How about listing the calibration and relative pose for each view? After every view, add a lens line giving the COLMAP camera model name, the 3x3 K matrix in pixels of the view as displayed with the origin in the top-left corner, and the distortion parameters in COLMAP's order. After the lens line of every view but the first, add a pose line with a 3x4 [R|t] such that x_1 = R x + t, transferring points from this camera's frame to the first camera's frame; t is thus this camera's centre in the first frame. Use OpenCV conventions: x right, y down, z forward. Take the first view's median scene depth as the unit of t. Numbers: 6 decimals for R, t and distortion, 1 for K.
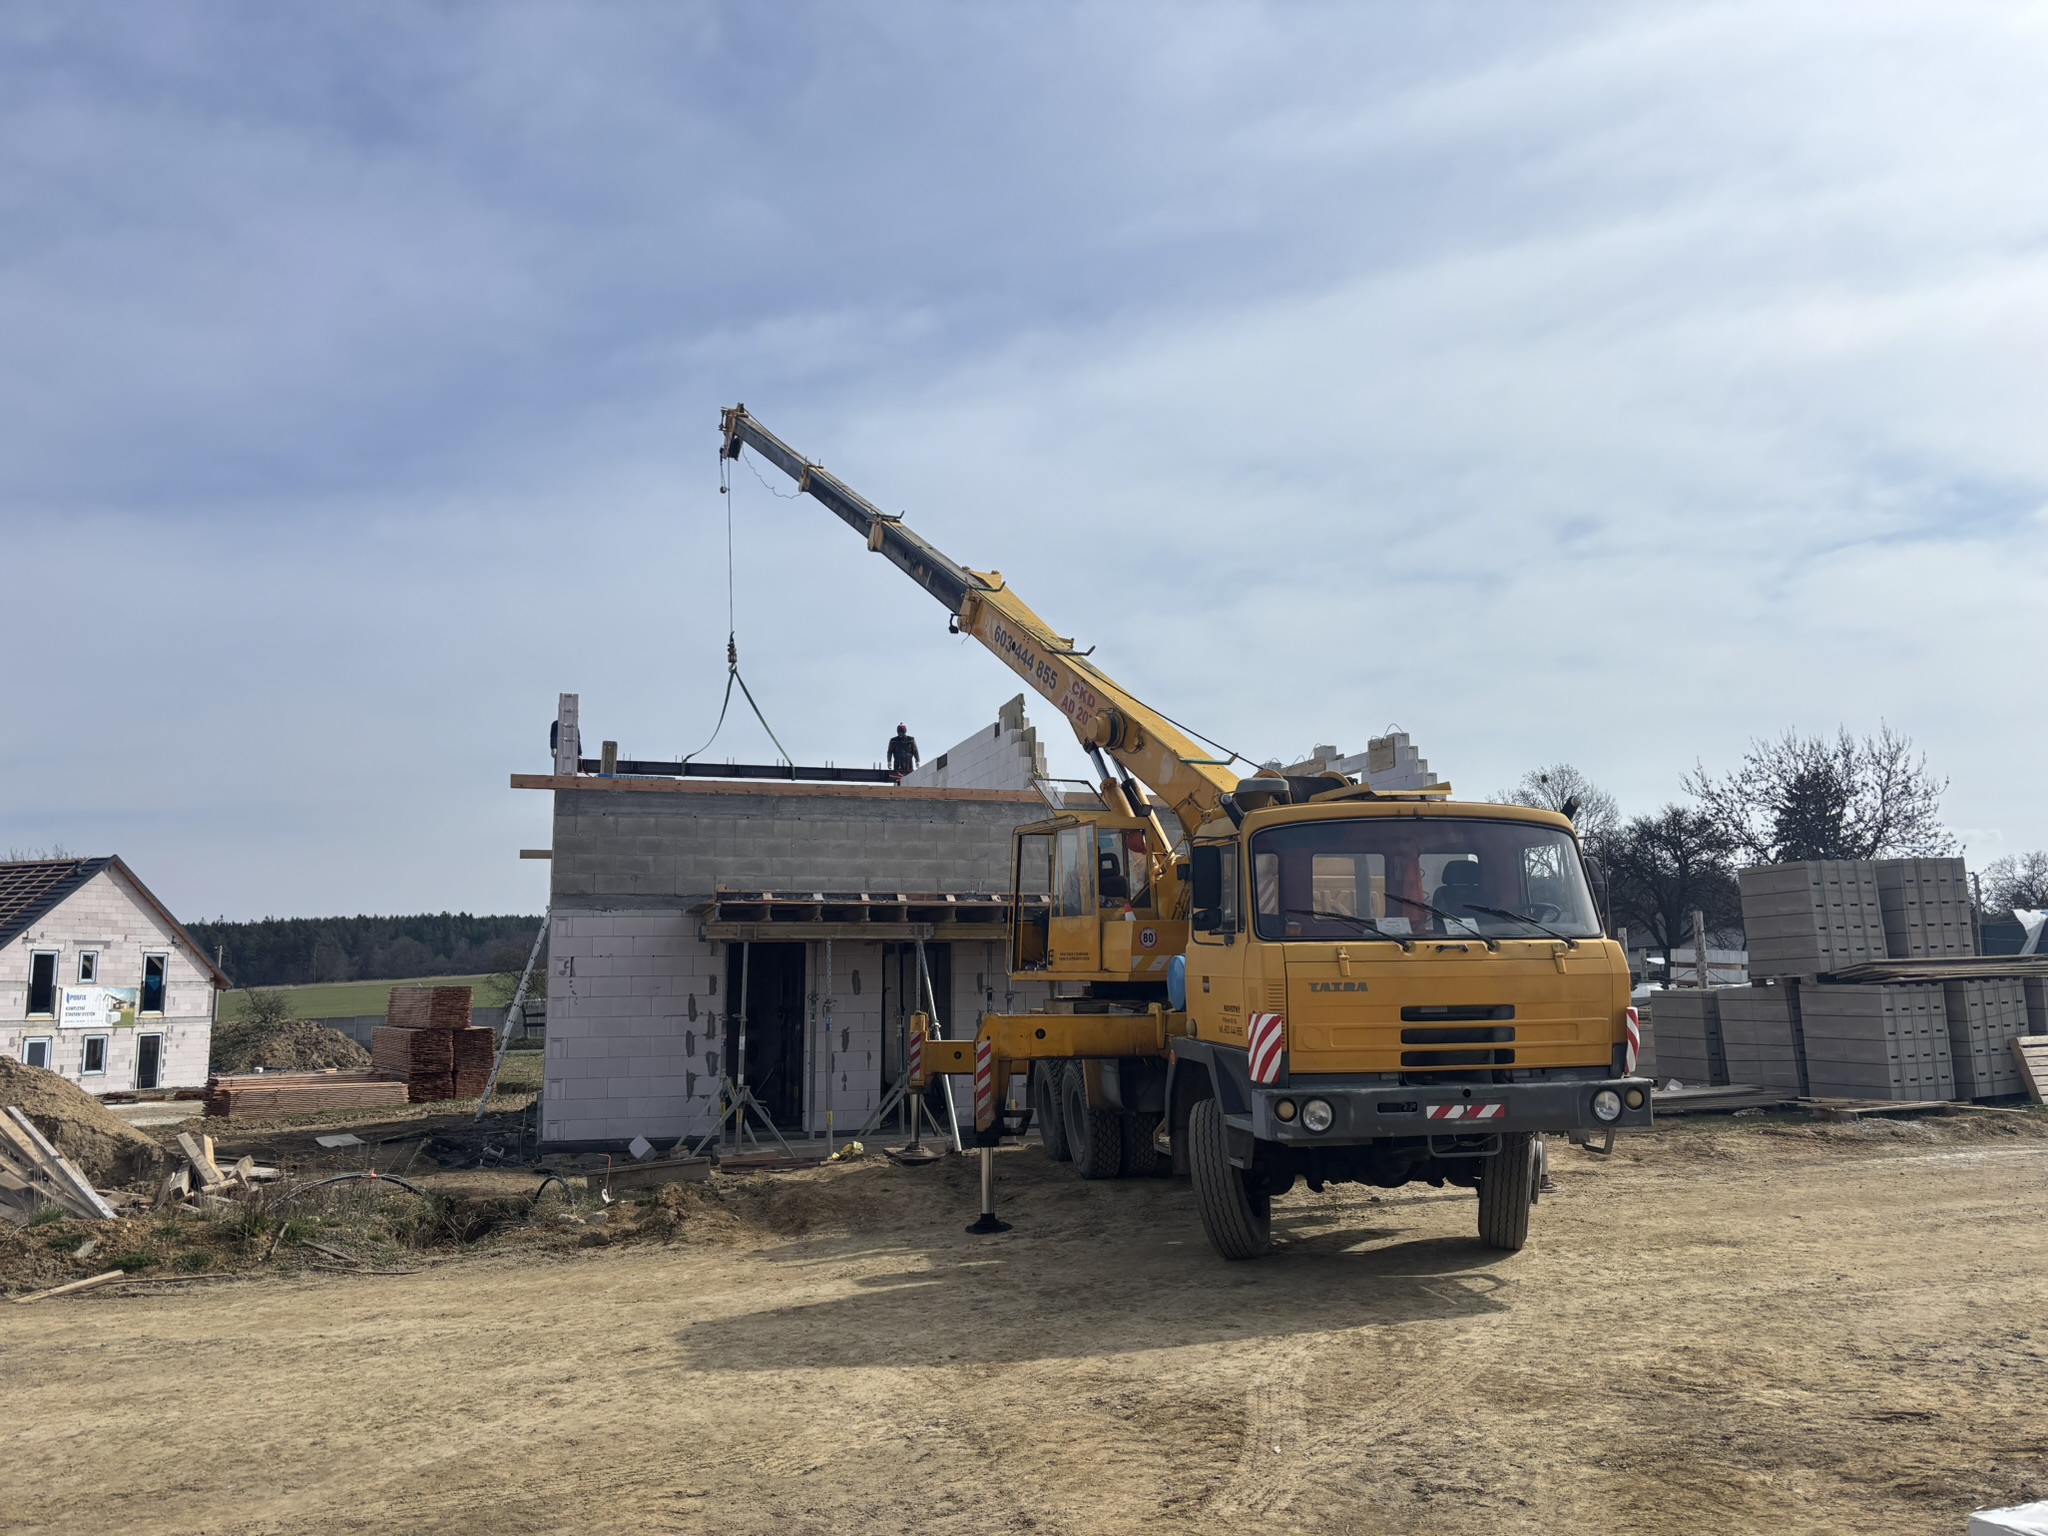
lens RADIAL K [[1521.9, 0, 1024.0], [0, 1521.9, 768.0], [0, 0, 1]] dist [-0.004575, -0.003705]
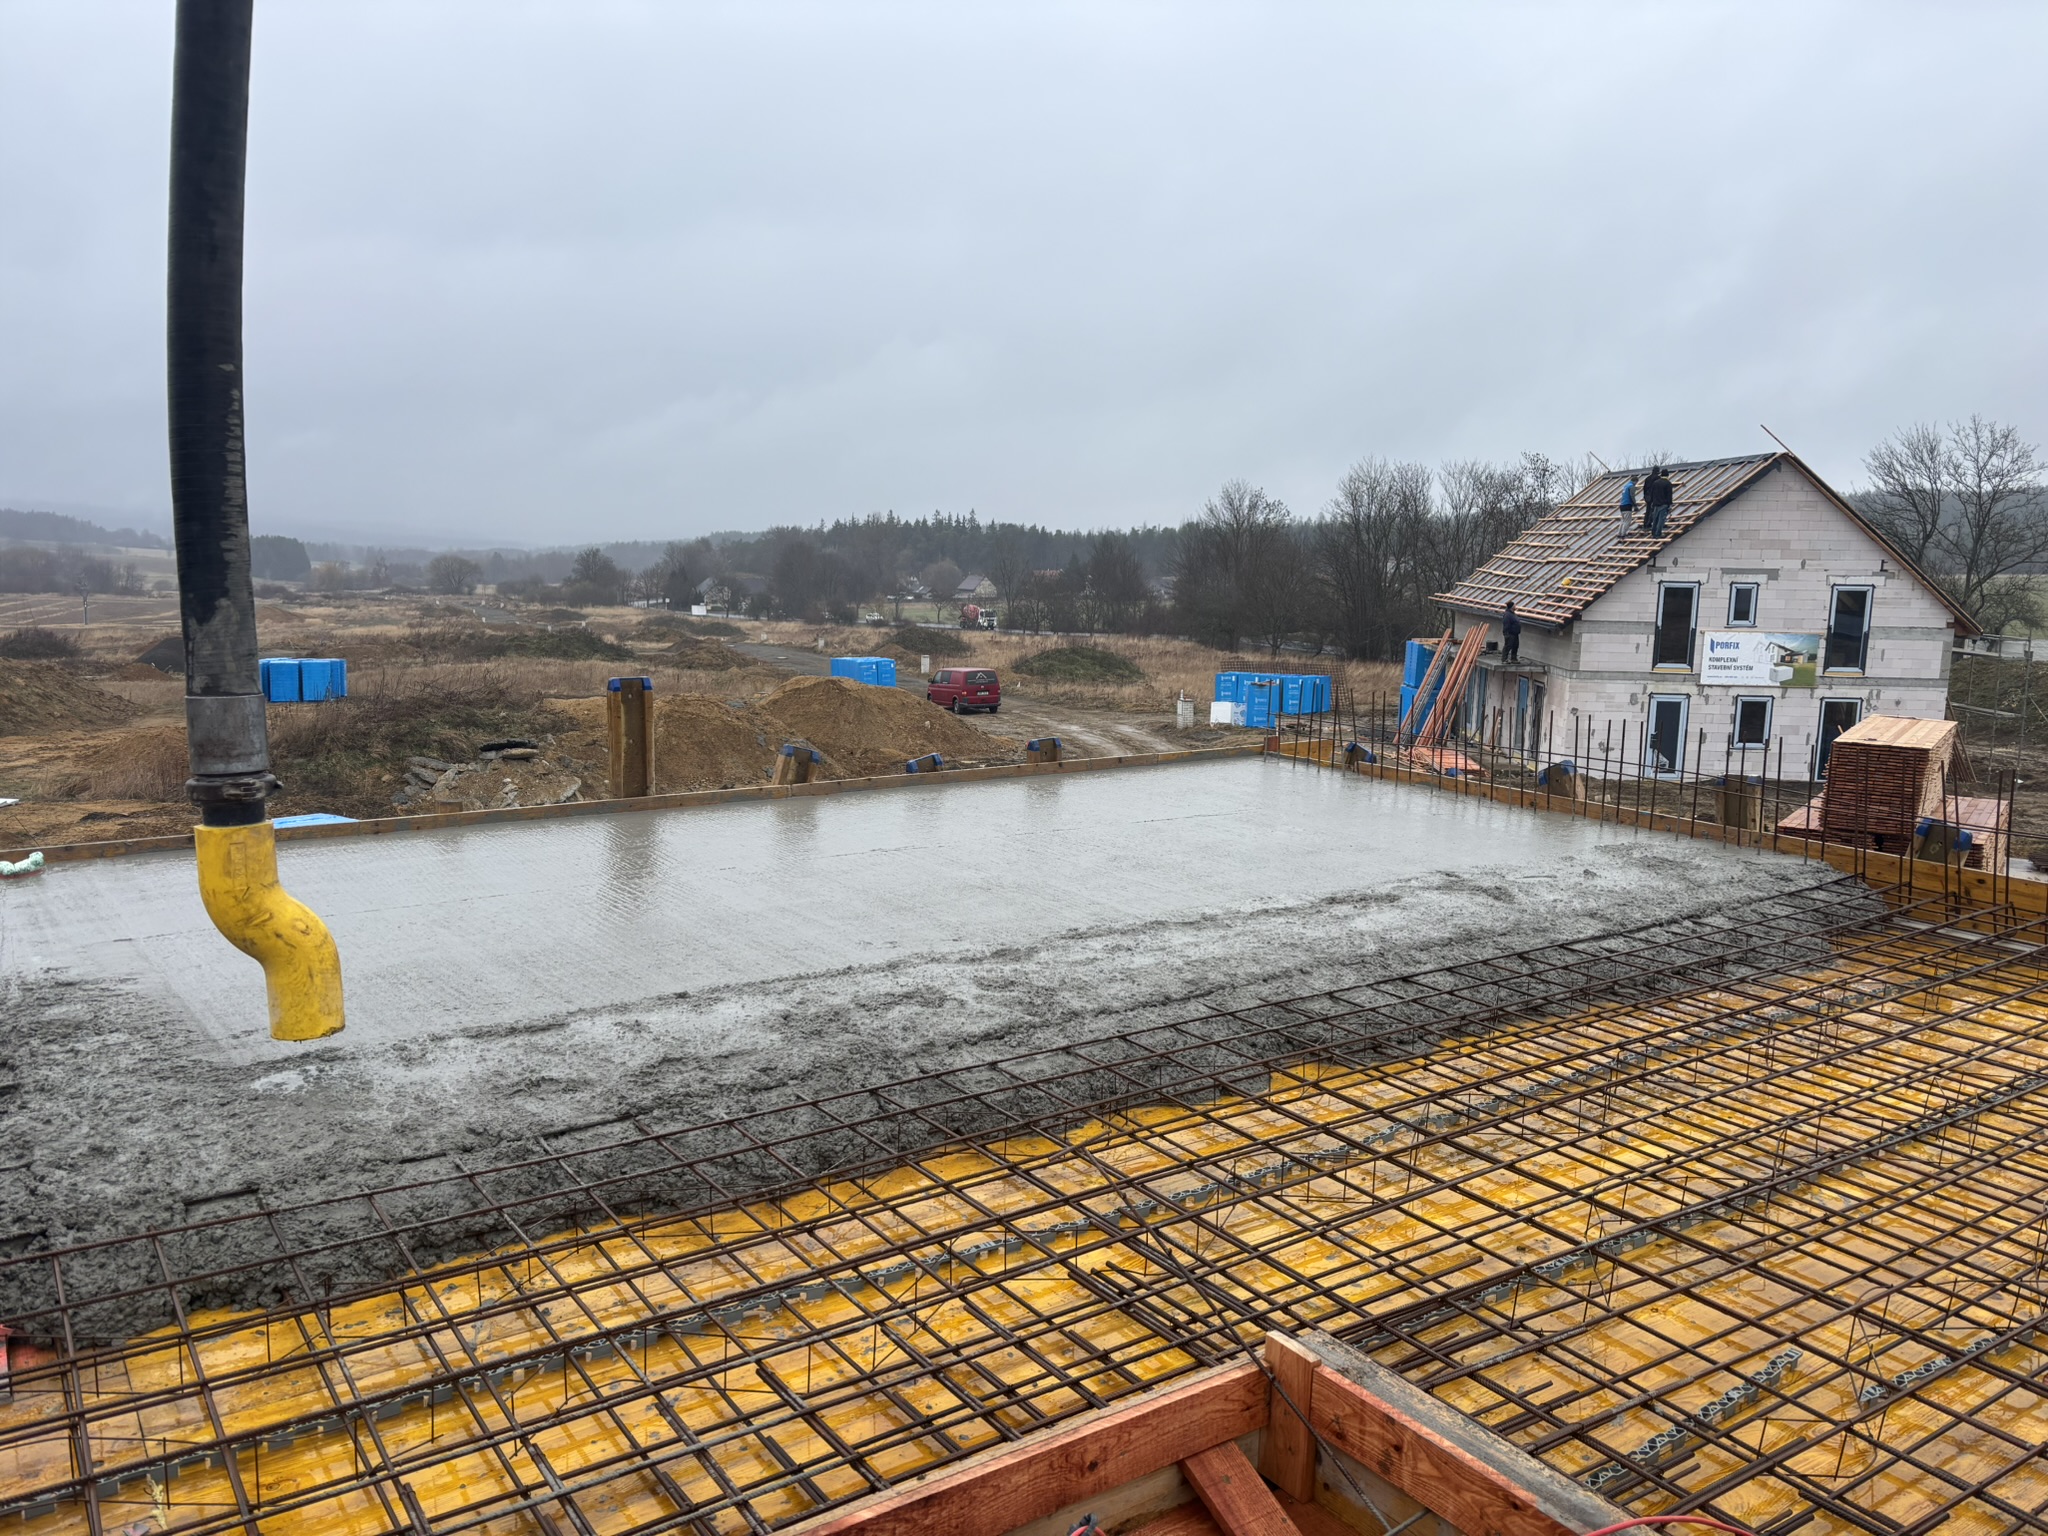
lens RADIAL K [[1521.9, 0, 1024.0], [0, 1521.9, 768.0], [0, 0, 1]] dist [-0.004575, -0.003705]
pose [[0.257855, 0.156638, -0.953402, 0.008547], [0.122314, 0.973540, 0.193027, 0.023351], [0.958410, -0.166388, 0.231874, 0.481838]]
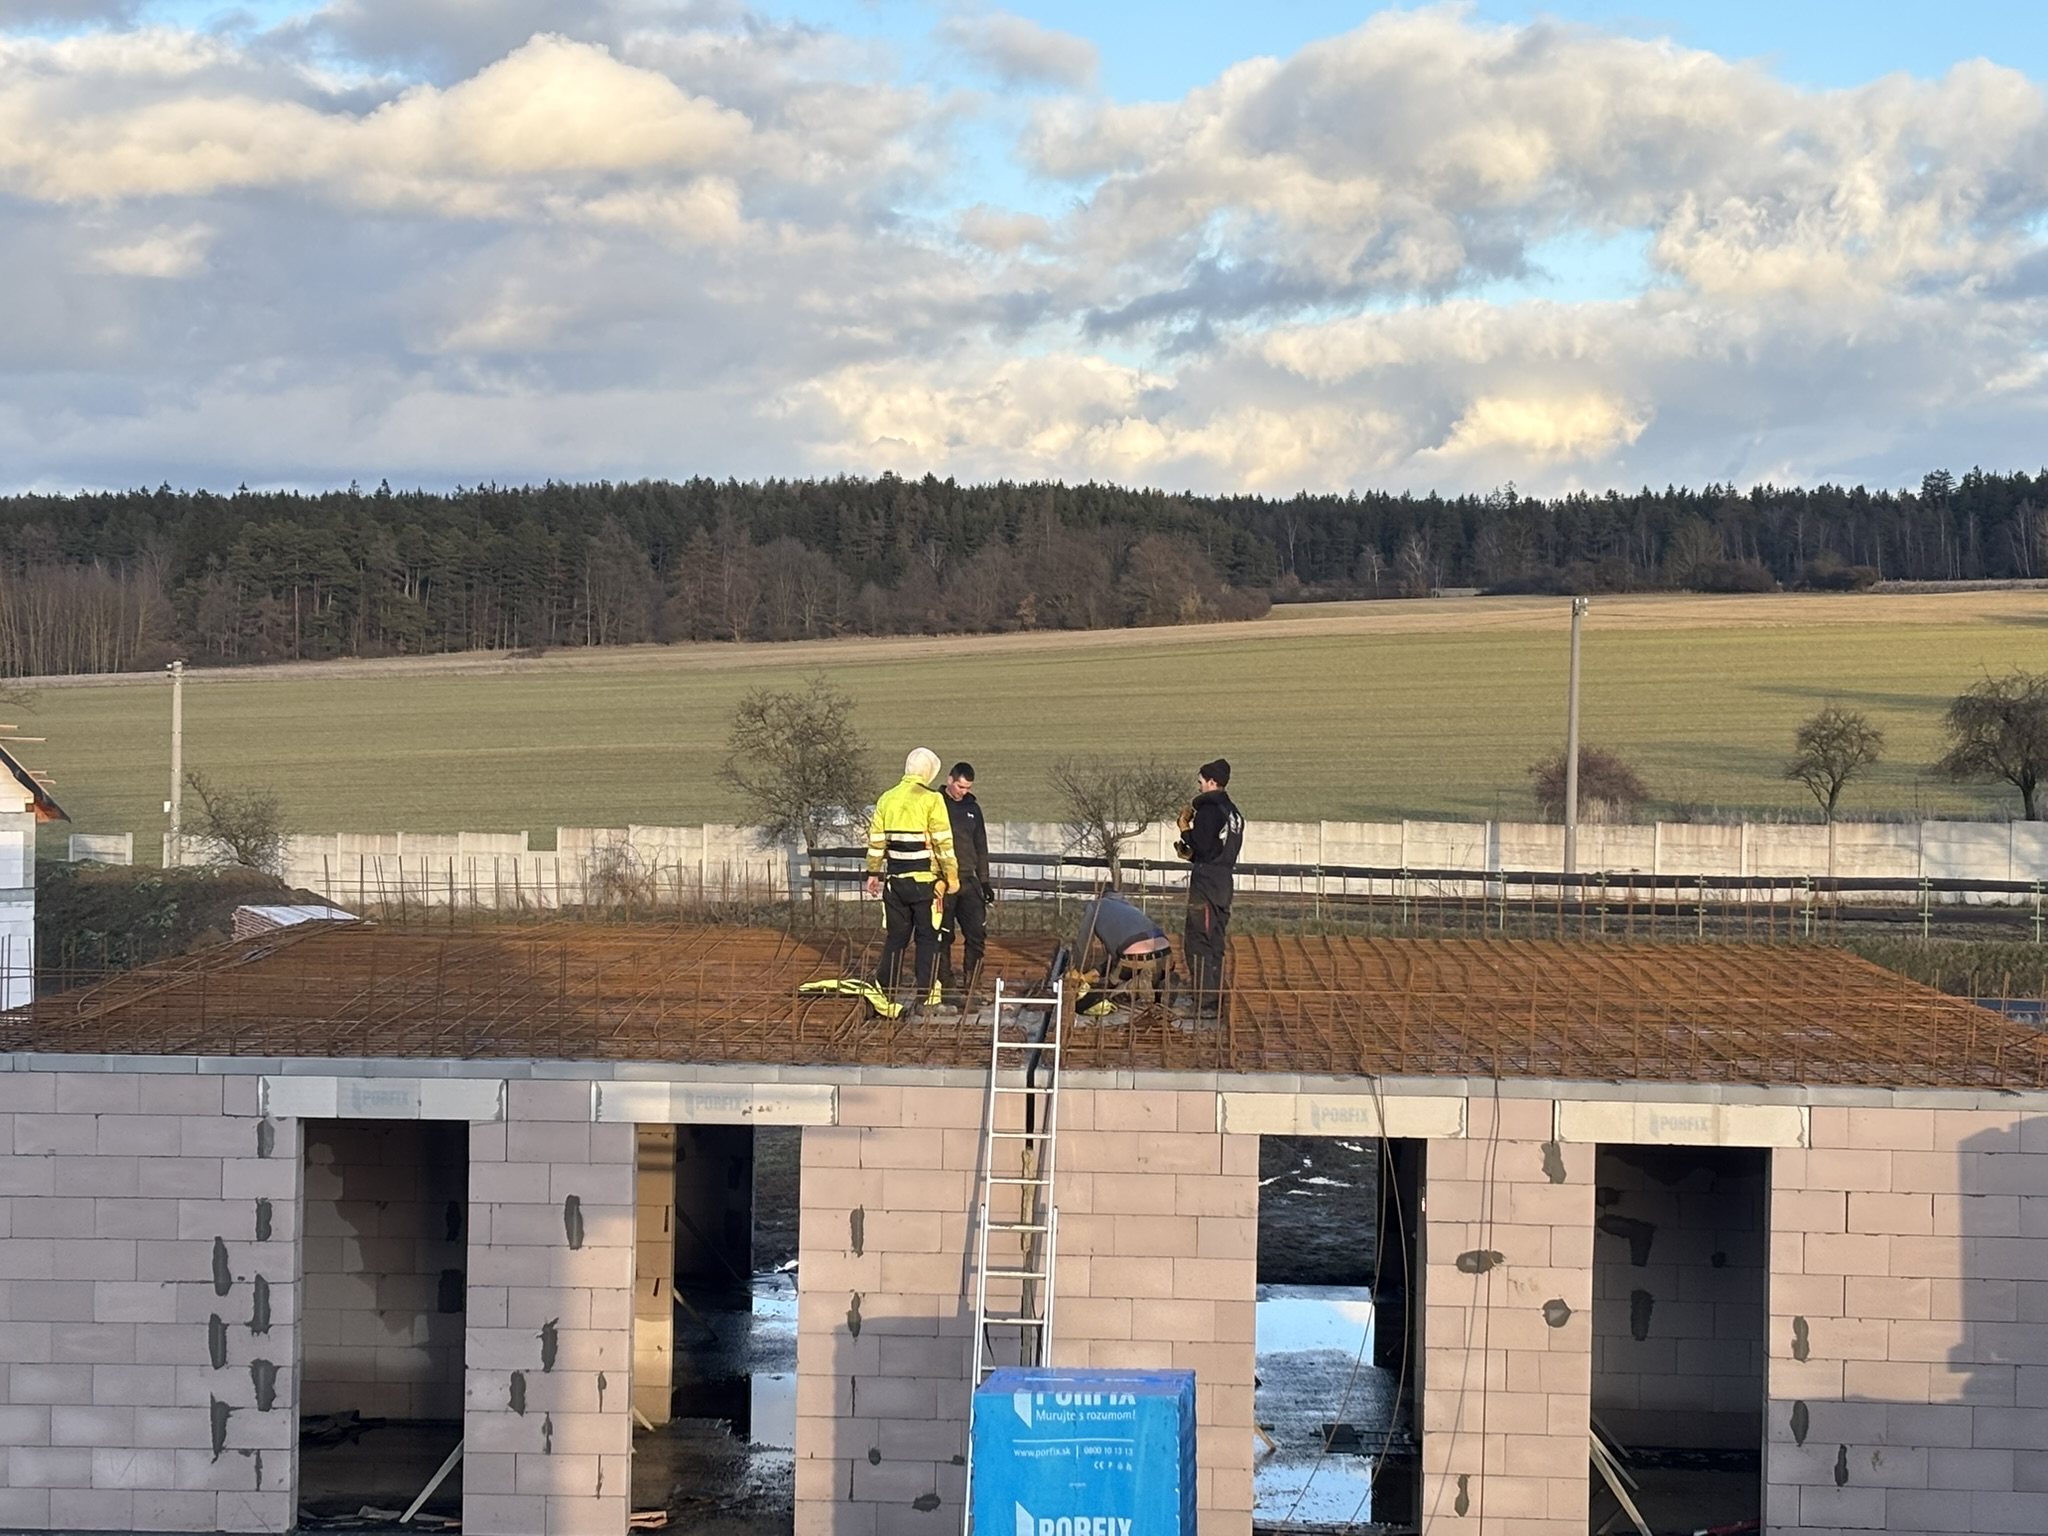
lens RADIAL K [[3995.7, 0, 1024.0], [0, 3995.7, 768.0], [0, 0, 1]] dist [0.267475, -0.030922]
pose [[0.943743, 0.035776, -0.328740, 0.149953], [0.020296, 0.985990, 0.165567, -0.069878], [0.330057, -0.162925, 0.929794, -0.020506]]
